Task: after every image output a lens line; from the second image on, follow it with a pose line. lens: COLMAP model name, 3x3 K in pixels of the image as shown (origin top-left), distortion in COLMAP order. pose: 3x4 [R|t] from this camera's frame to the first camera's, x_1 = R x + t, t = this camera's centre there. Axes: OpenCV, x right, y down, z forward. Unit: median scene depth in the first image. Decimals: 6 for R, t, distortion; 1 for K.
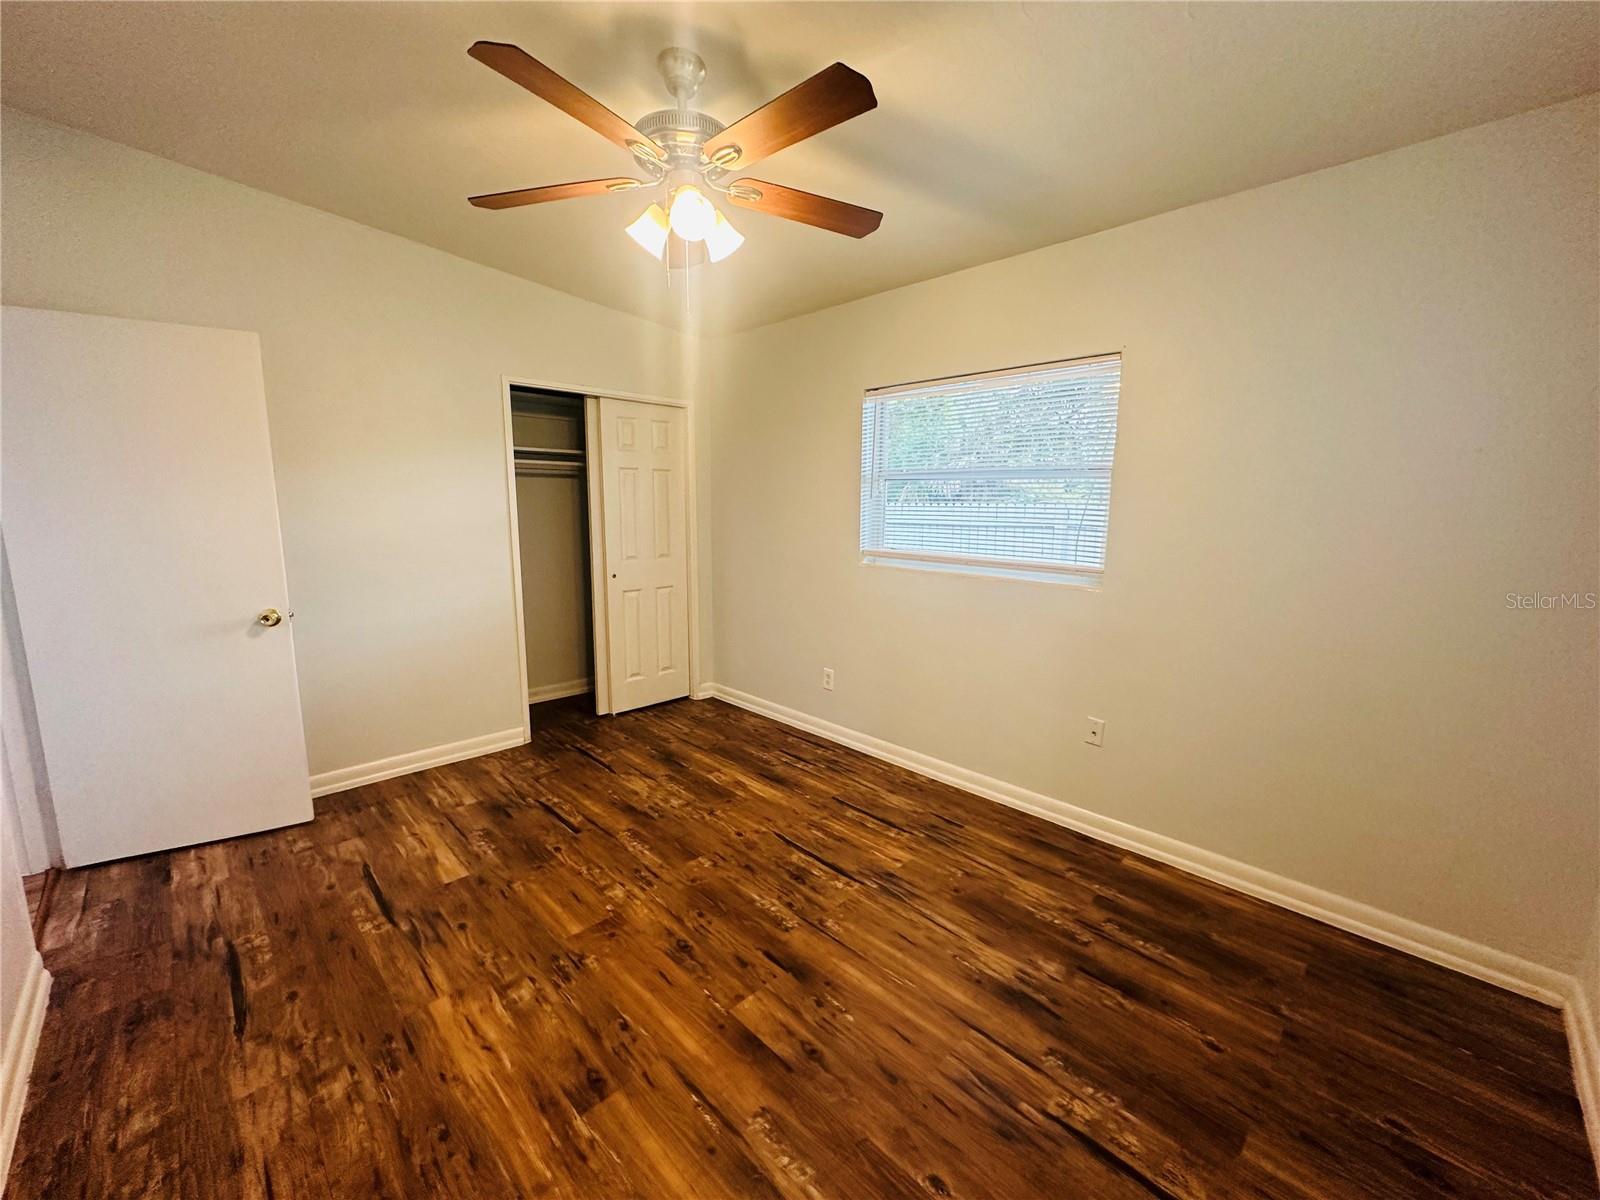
lens RADIAL K [[644.9, 0, 798.3], [0, 644.9, 595.0], [0, 0, 1]] dist [-0.004486, 0.000254]
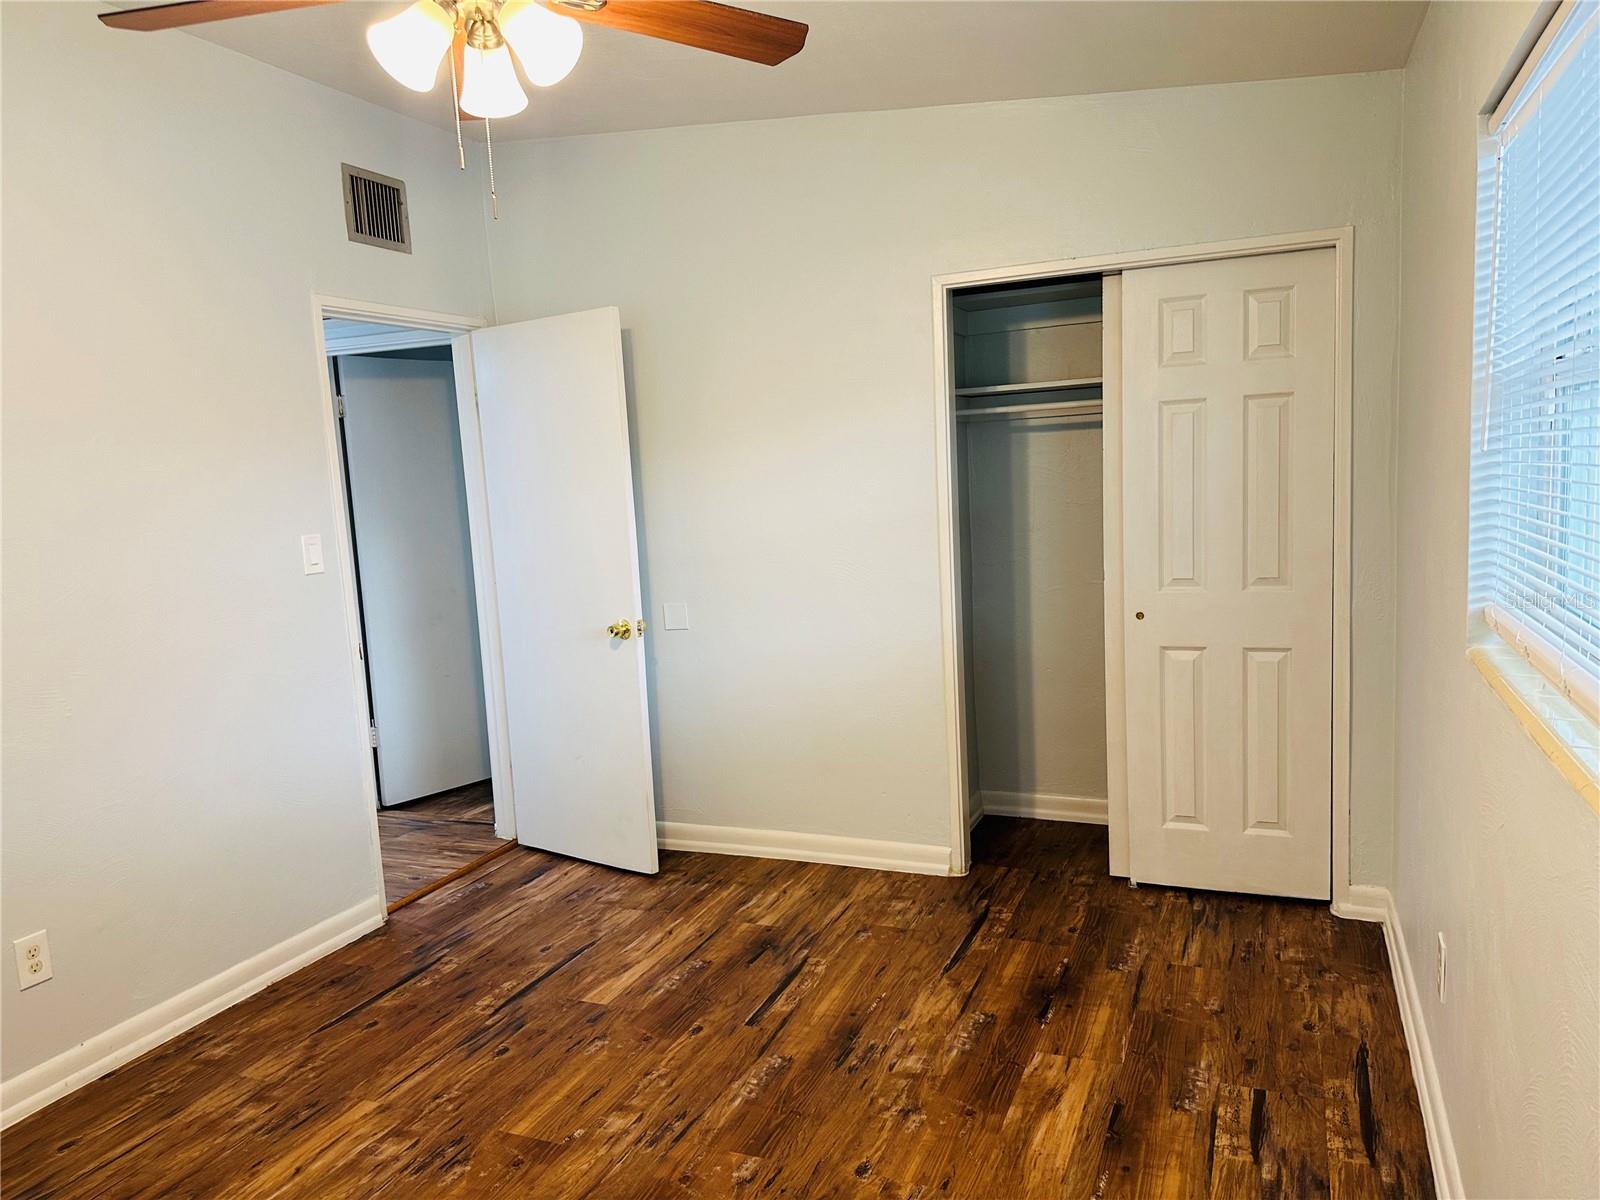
lens RADIAL K [[1127.2, 0, 804.8], [0, 1127.2, 605.3], [0, 0, 1]] dist [0.030458, -0.033991]
pose [[0.389255, 0.097845, -0.915918, 0.629420], [-0.079787, 0.994187, 0.072298, -0.119951], [0.917668, 0.044936, 0.394799, 0.569481]]
